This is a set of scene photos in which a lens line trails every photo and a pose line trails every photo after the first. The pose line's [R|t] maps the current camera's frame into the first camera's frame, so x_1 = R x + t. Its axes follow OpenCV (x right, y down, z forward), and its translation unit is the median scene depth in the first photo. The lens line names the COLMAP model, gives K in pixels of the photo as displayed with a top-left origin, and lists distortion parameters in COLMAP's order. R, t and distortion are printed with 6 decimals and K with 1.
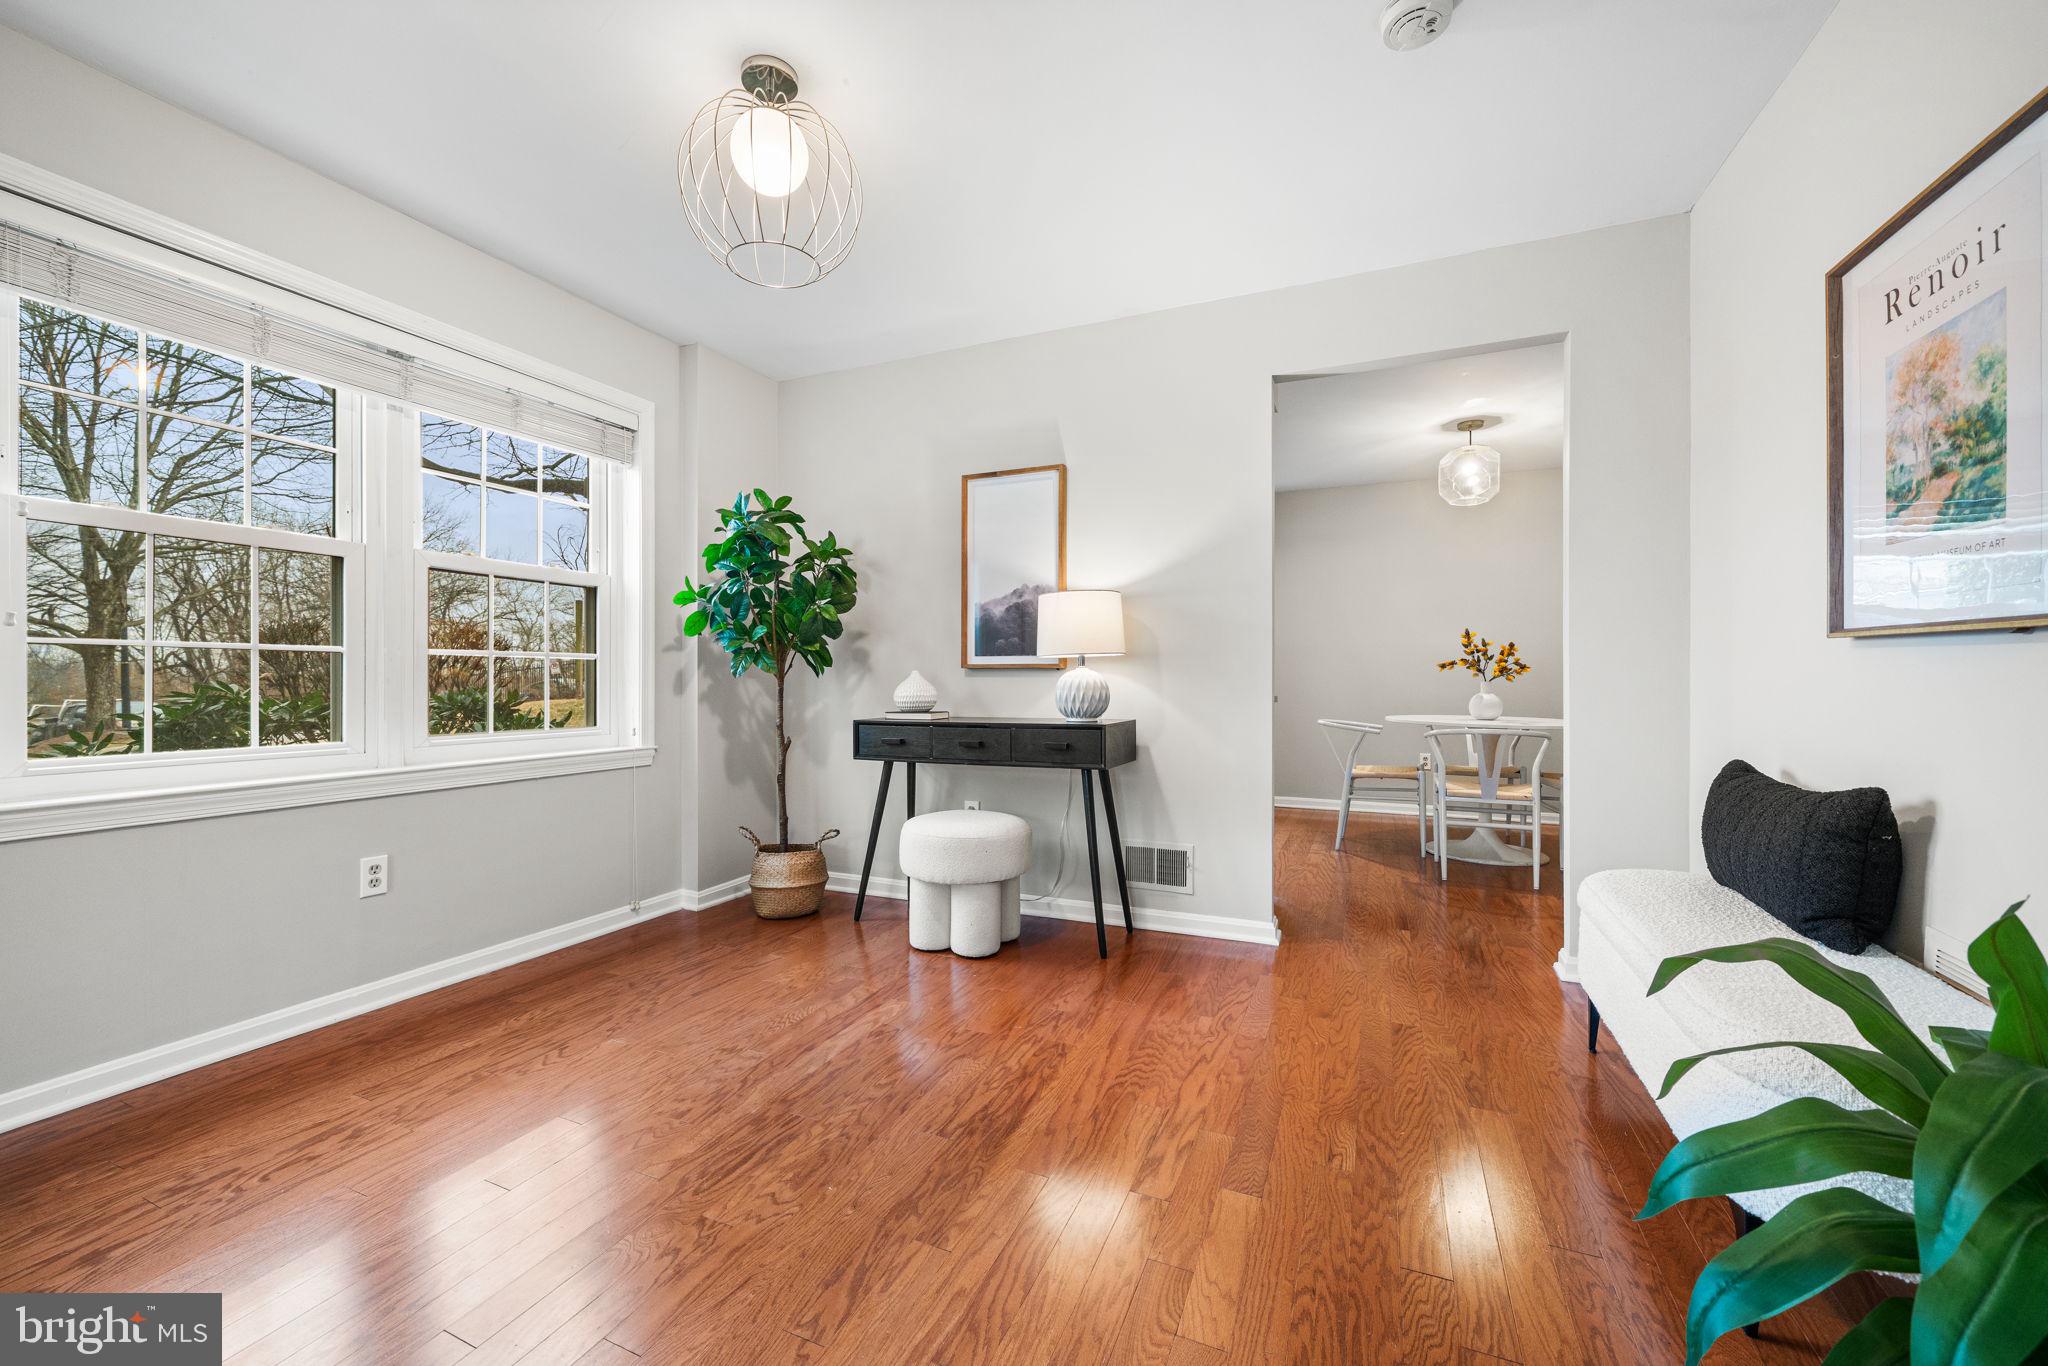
lens RADIAL K [[848.9, 0, 1024.0], [0, 848.9, 683.0], [0, 0, 1]] dist [-0.001603, 0.000037]
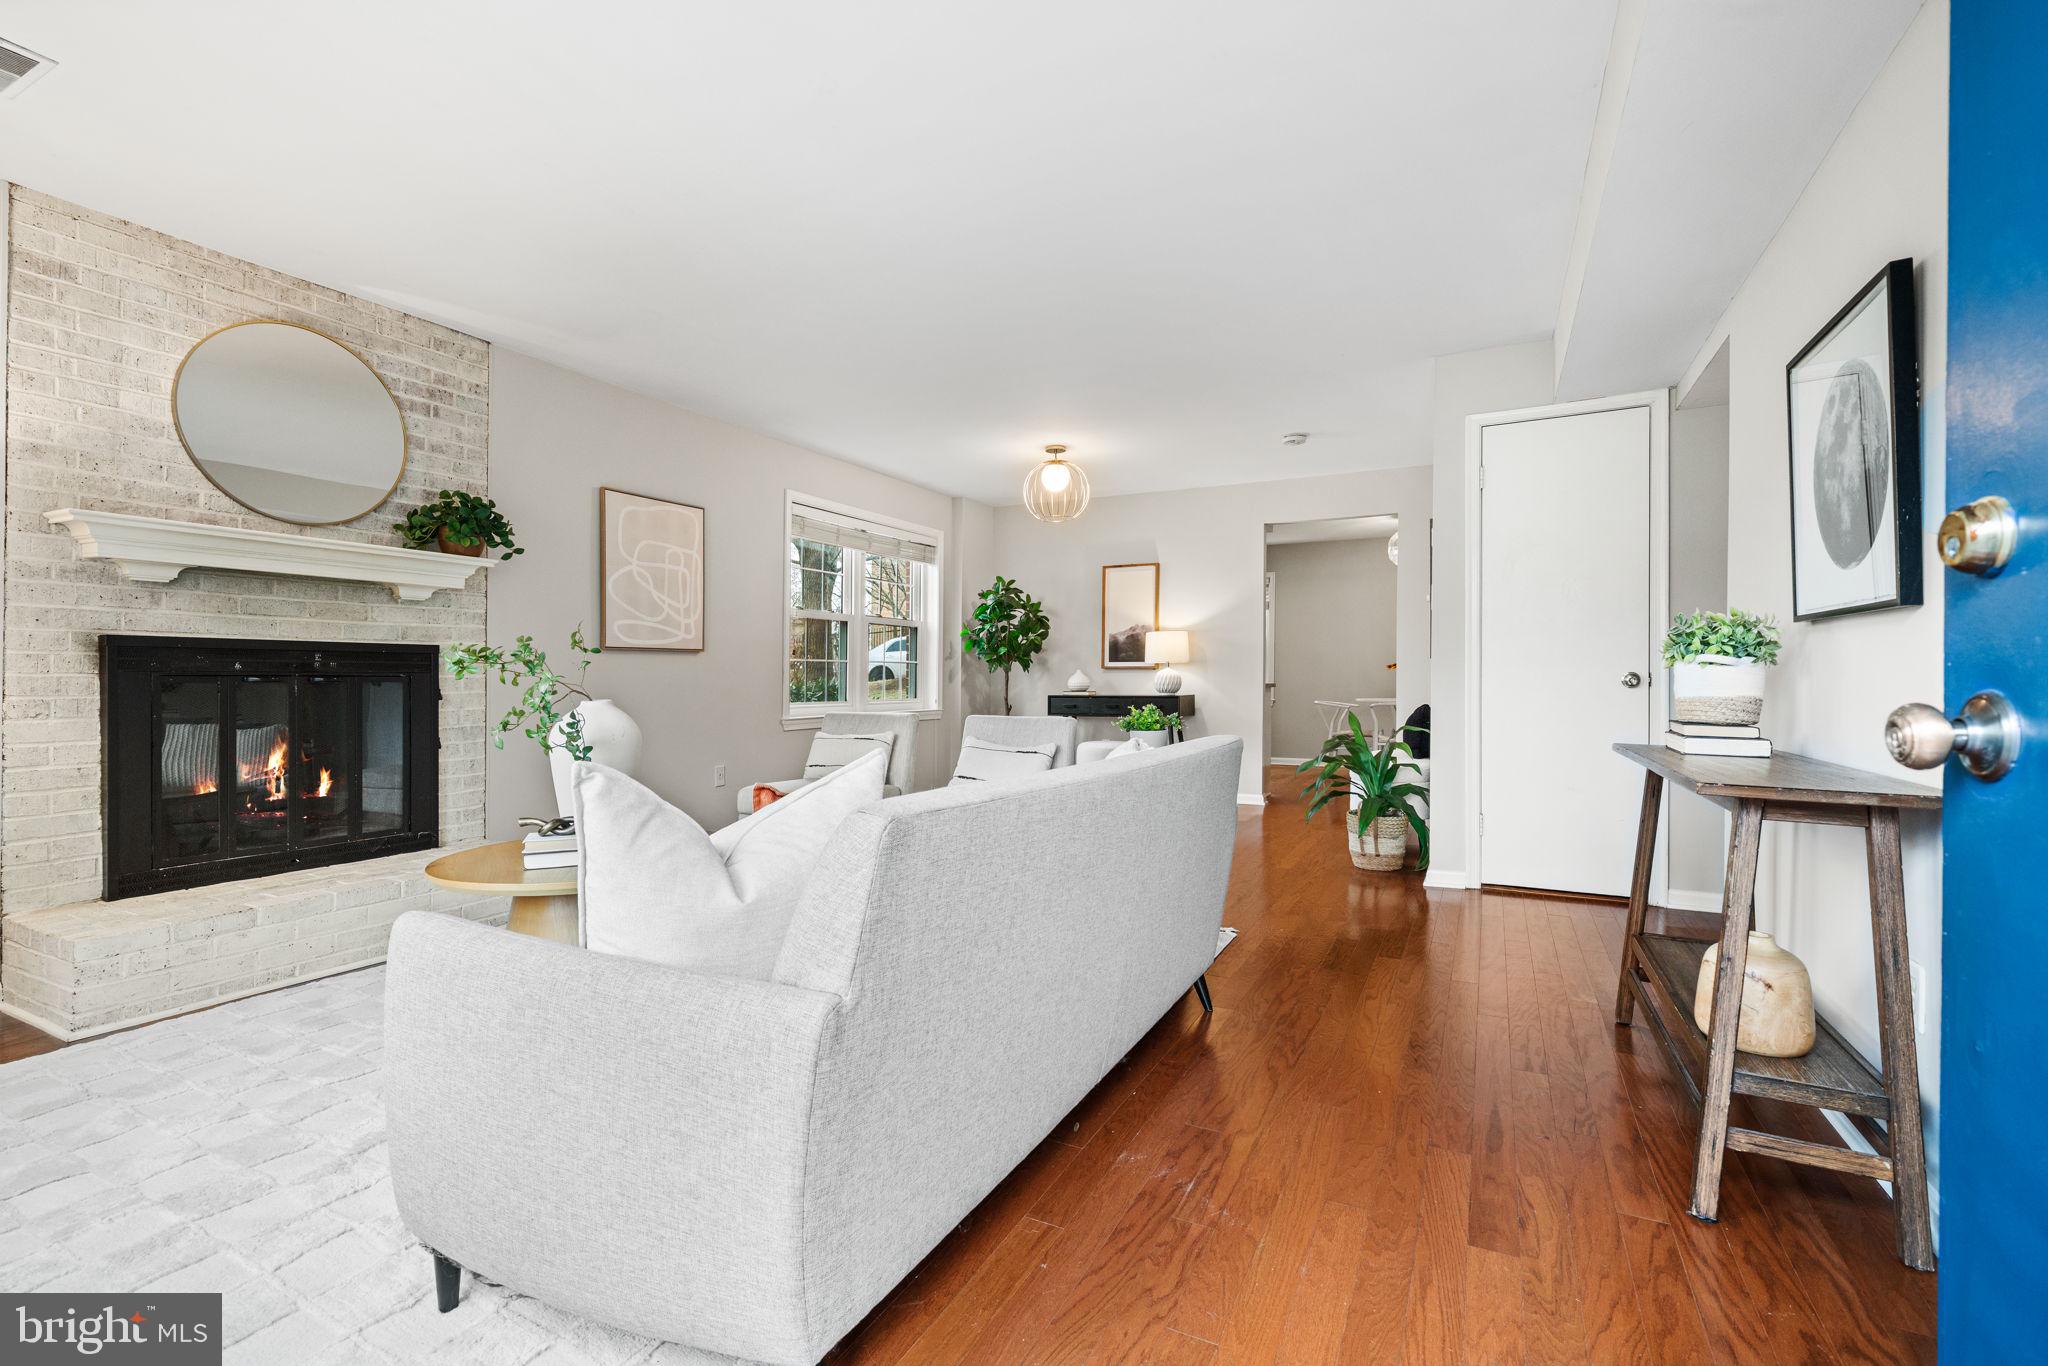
lens RADIAL K [[848.9, 0, 1024.0], [0, 848.9, 683.0], [0, 0, 1]] dist [-0.001603, 0.000037]
pose [[0.995720, 0.000447, -0.092417, -0.076085], [-0.000256, 0.999998, 0.002079, 0.011271], [0.092418, -0.002047, 0.995718, -0.929339]]
